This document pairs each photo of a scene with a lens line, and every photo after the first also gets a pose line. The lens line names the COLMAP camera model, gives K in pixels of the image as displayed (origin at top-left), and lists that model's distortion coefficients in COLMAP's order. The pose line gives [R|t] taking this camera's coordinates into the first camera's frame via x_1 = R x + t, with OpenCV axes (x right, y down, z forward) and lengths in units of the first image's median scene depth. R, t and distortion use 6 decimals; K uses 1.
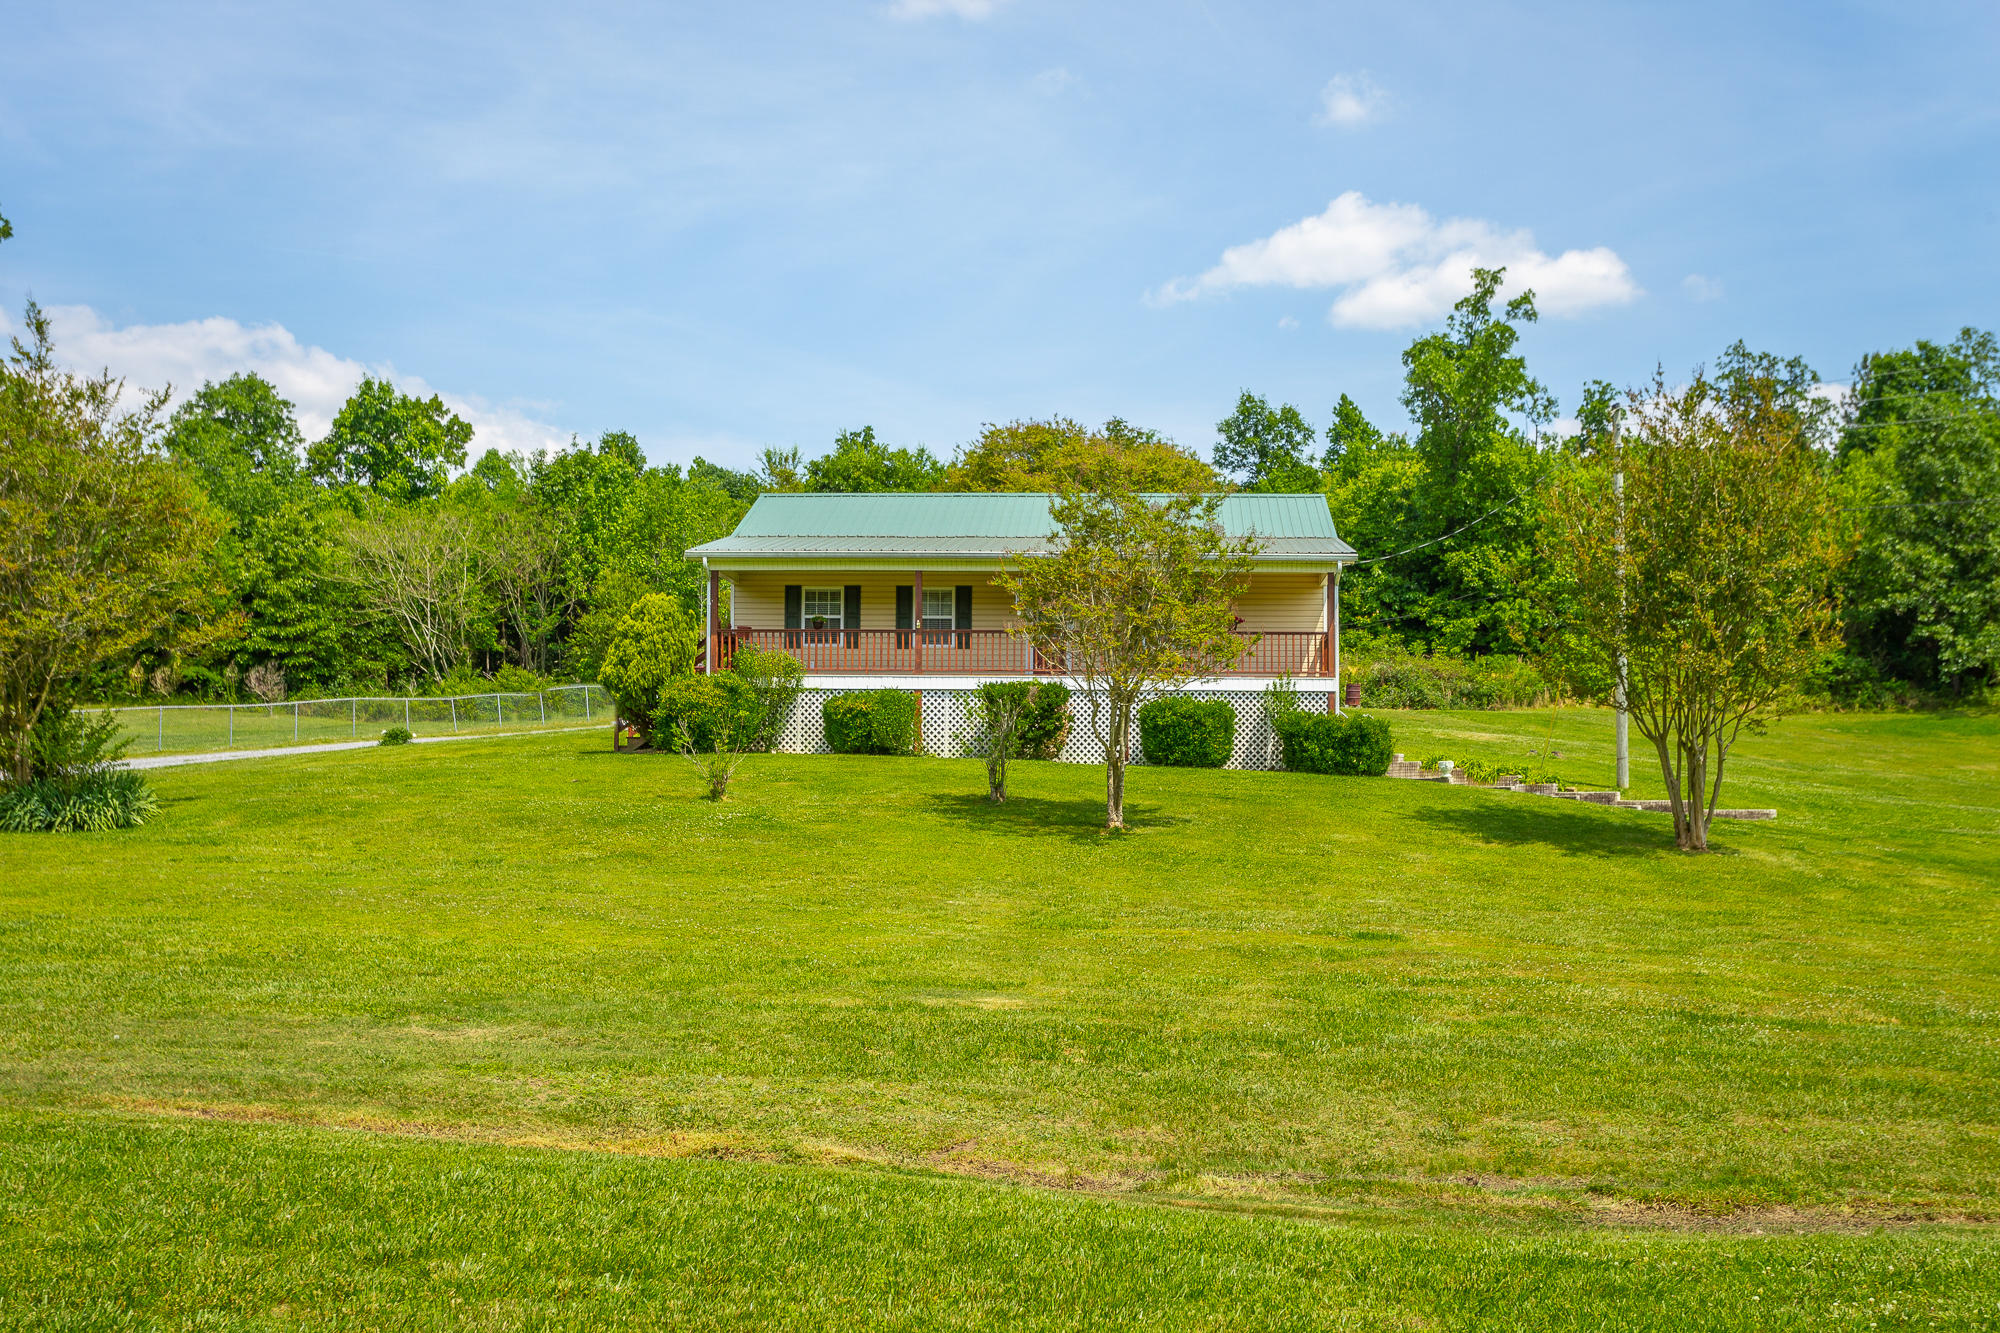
lens RADIAL K [[2260.9, 0, 1080.0], [0, 2260.9, 822.9], [0, 0, 1]] dist [0.027376, -0.018533]
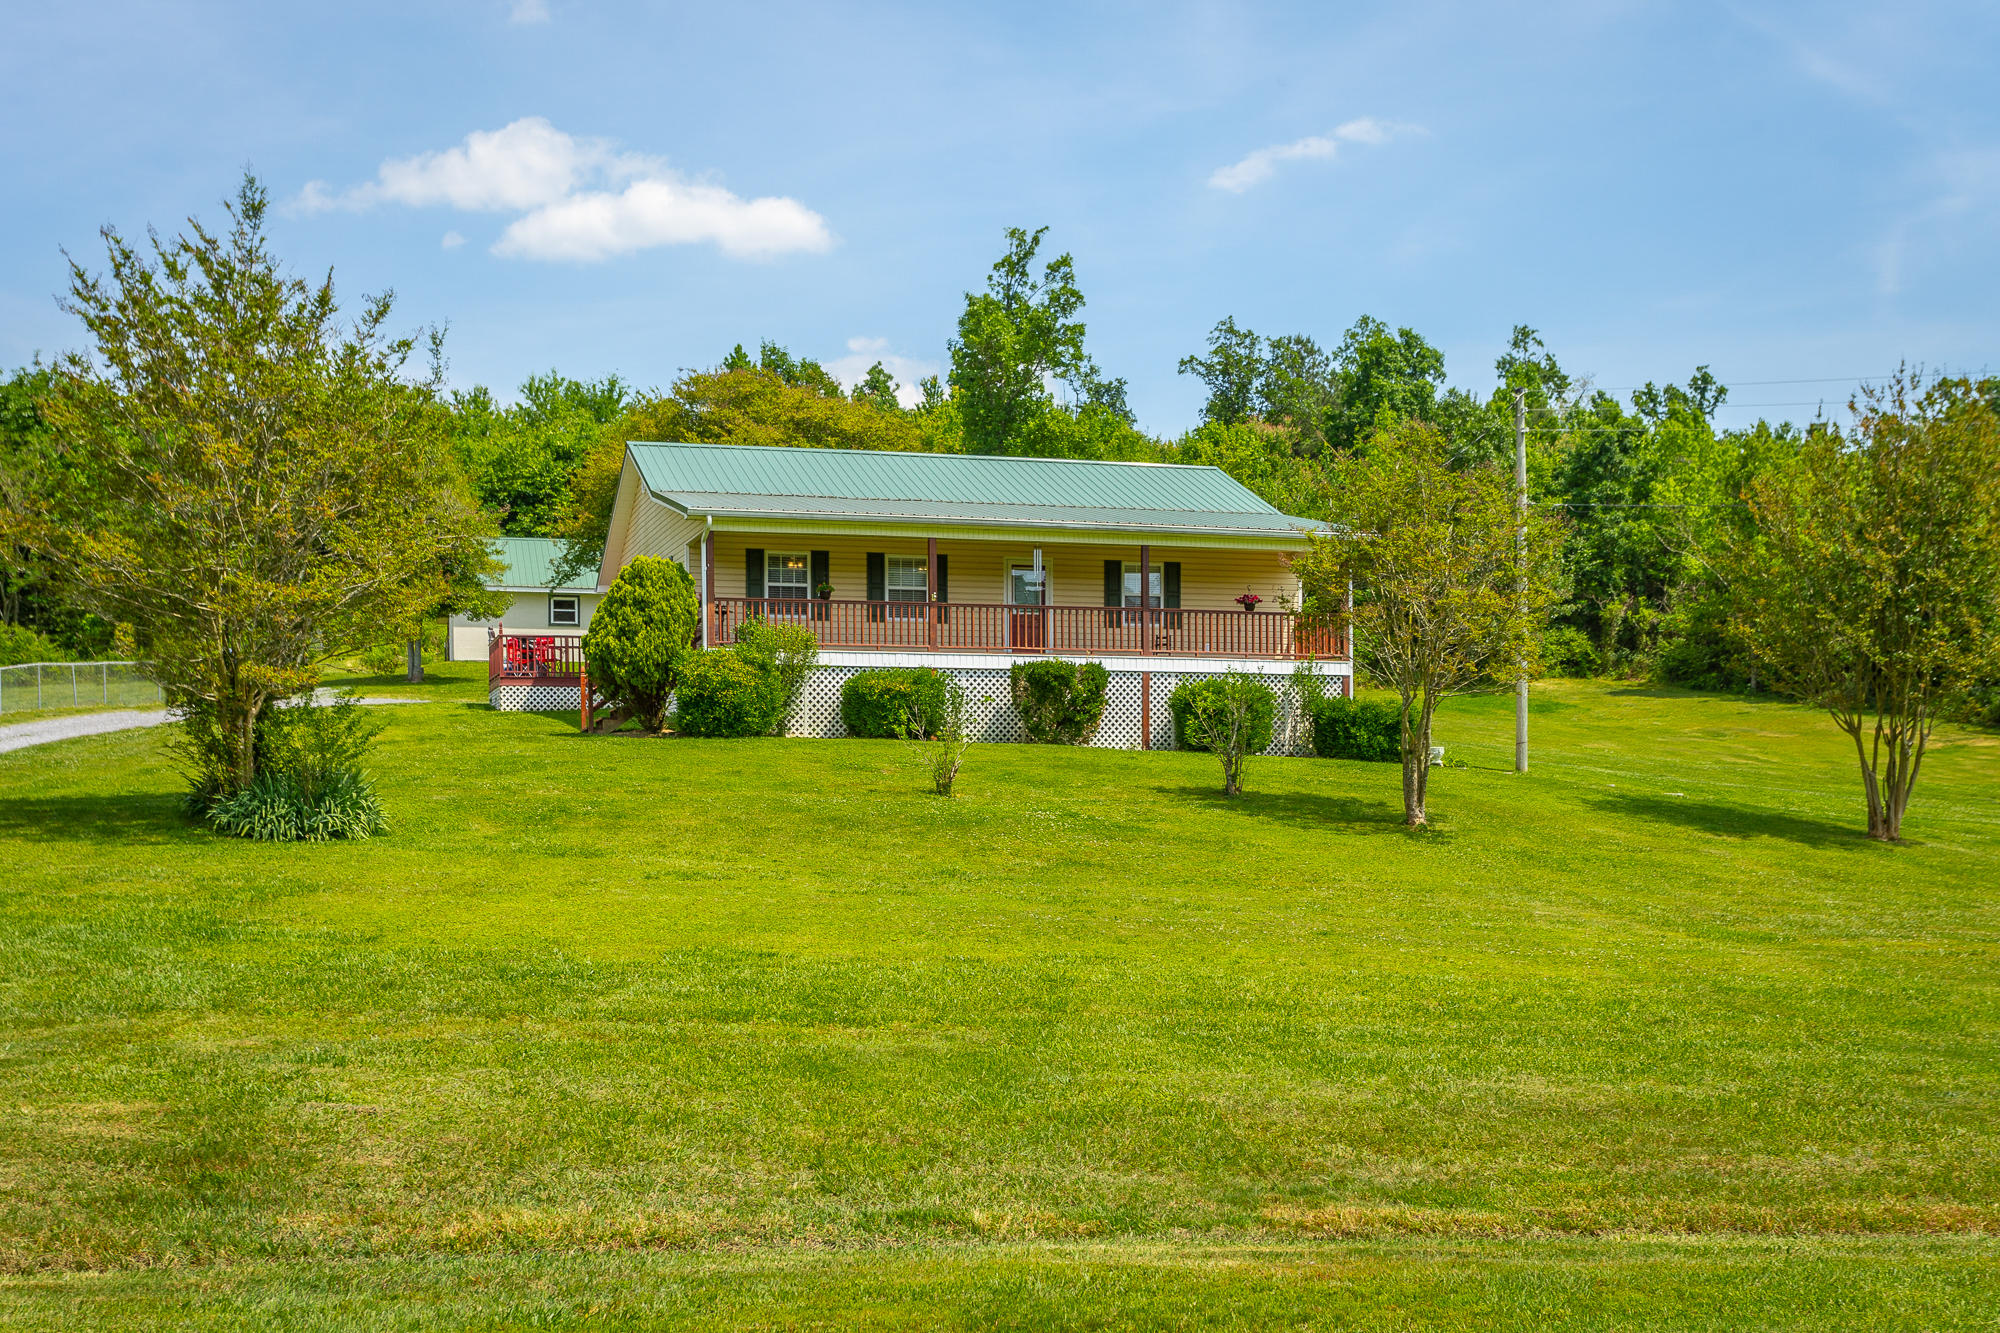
lens RADIAL K [[2337.9, 0, 997.8], [0, 2337.9, 851.2], [0, 0, 1]] dist [0.038073, -0.008279]
pose [[0.952166, -0.011592, 0.305361, -0.204972], [0.003498, 0.999628, 0.027040, -0.006297], [-0.305561, -0.024679, 0.951853, 0.053705]]
